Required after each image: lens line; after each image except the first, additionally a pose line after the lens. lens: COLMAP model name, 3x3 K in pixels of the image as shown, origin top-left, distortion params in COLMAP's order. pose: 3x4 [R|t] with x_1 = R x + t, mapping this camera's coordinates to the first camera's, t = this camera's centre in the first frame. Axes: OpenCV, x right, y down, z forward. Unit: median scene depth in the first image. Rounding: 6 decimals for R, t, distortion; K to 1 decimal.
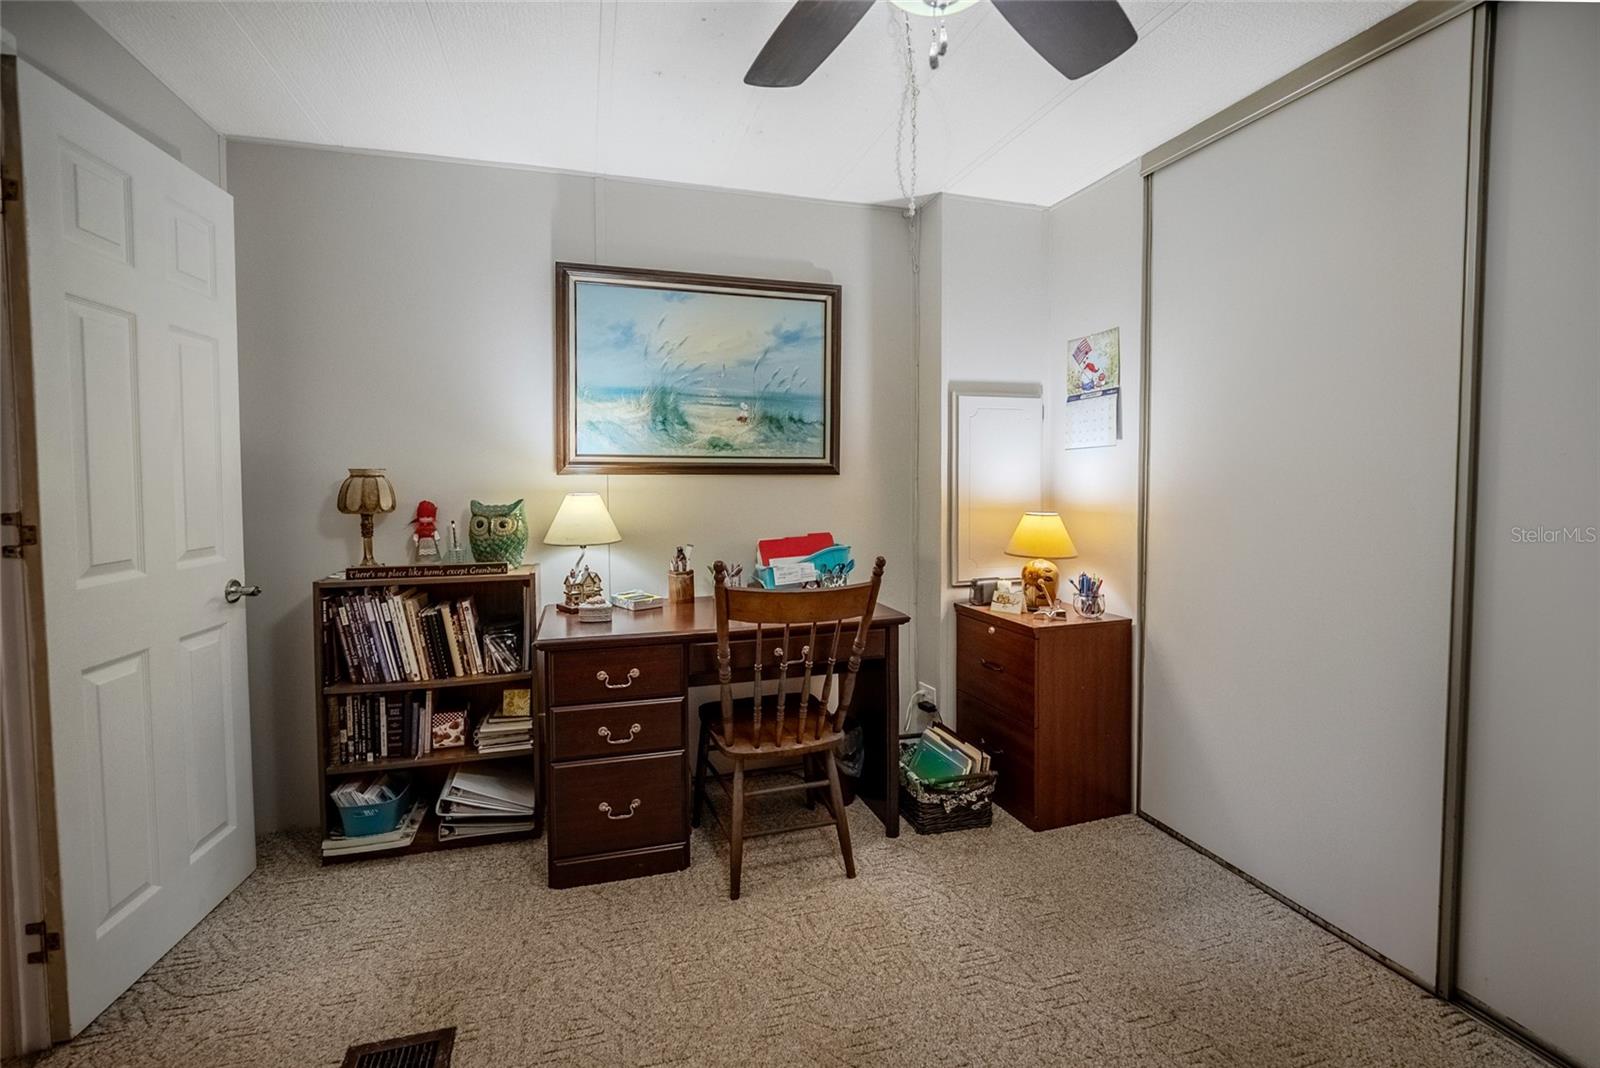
lens RADIAL K [[654.7, 0, 800.6], [0, 654.7, 530.7], [0, 0, 1]] dist [-0.020061, 0.000435]
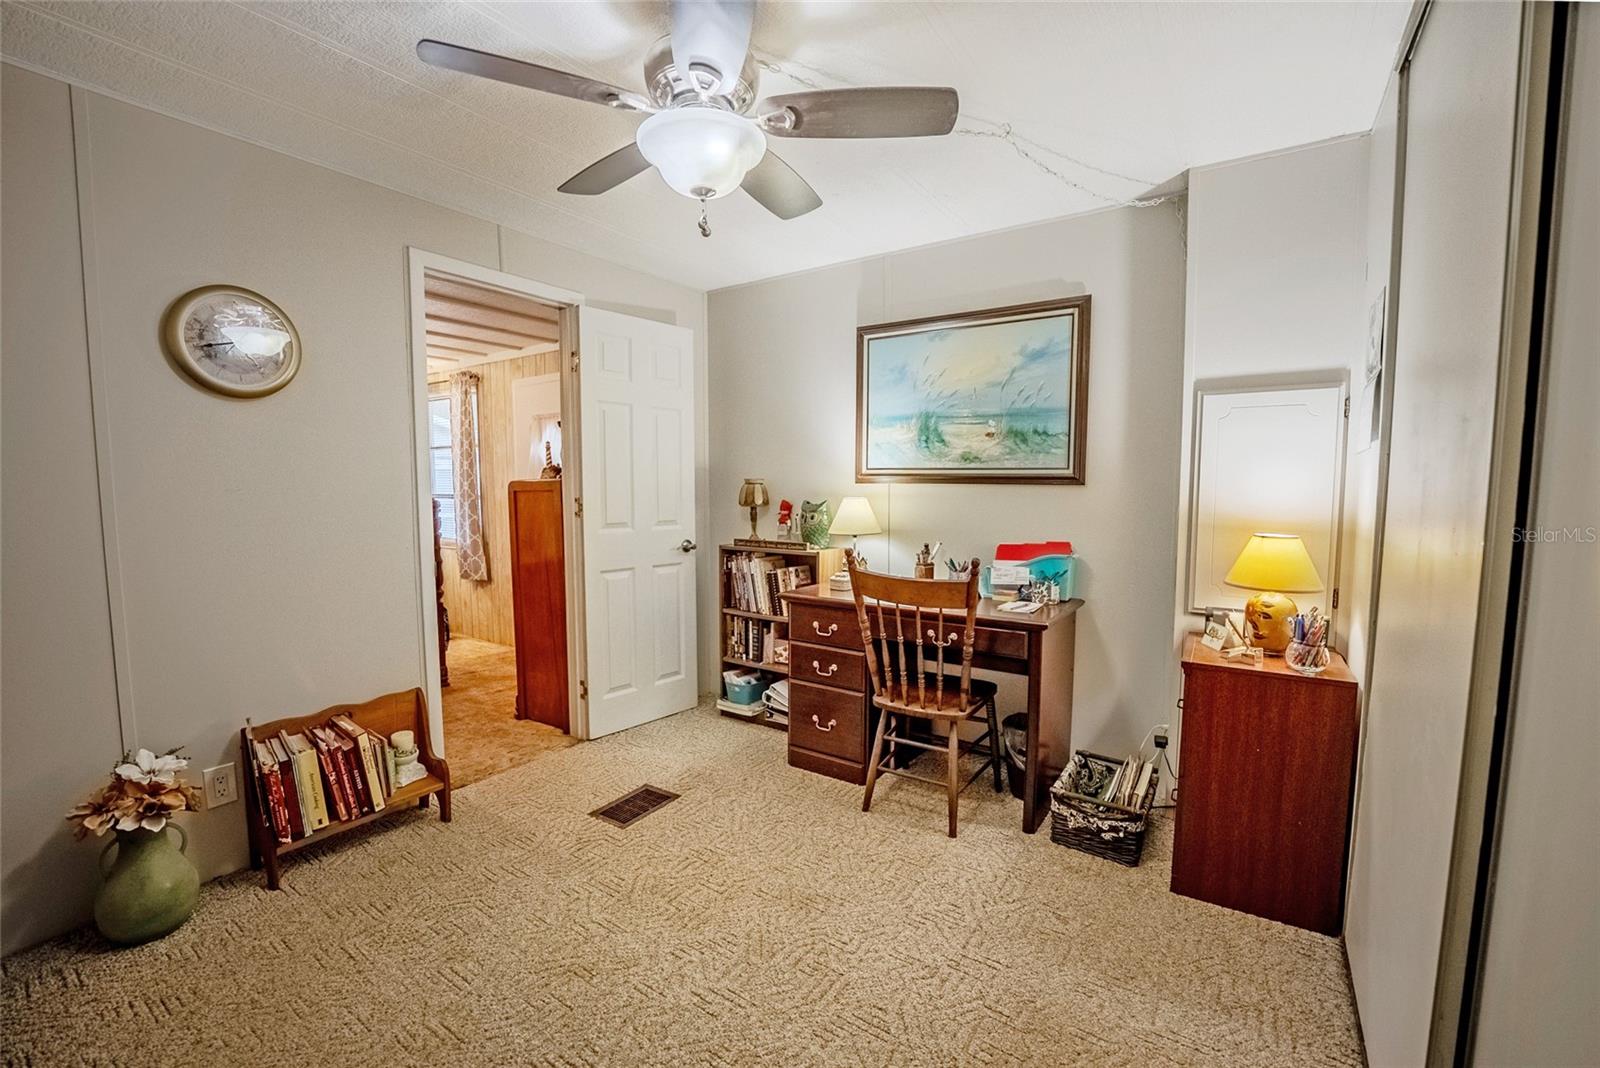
lens RADIAL K [[654.7, 0, 805.8], [0, 654.7, 537.3], [0, 0, 1]] dist [-0.020061, 0.000435]
pose [[0.653761, 0.068537, -0.753591, 0.621438], [-0.067306, 0.997209, 0.032303, -0.010853], [0.753702, 0.029602, 0.656550, 0.034190]]
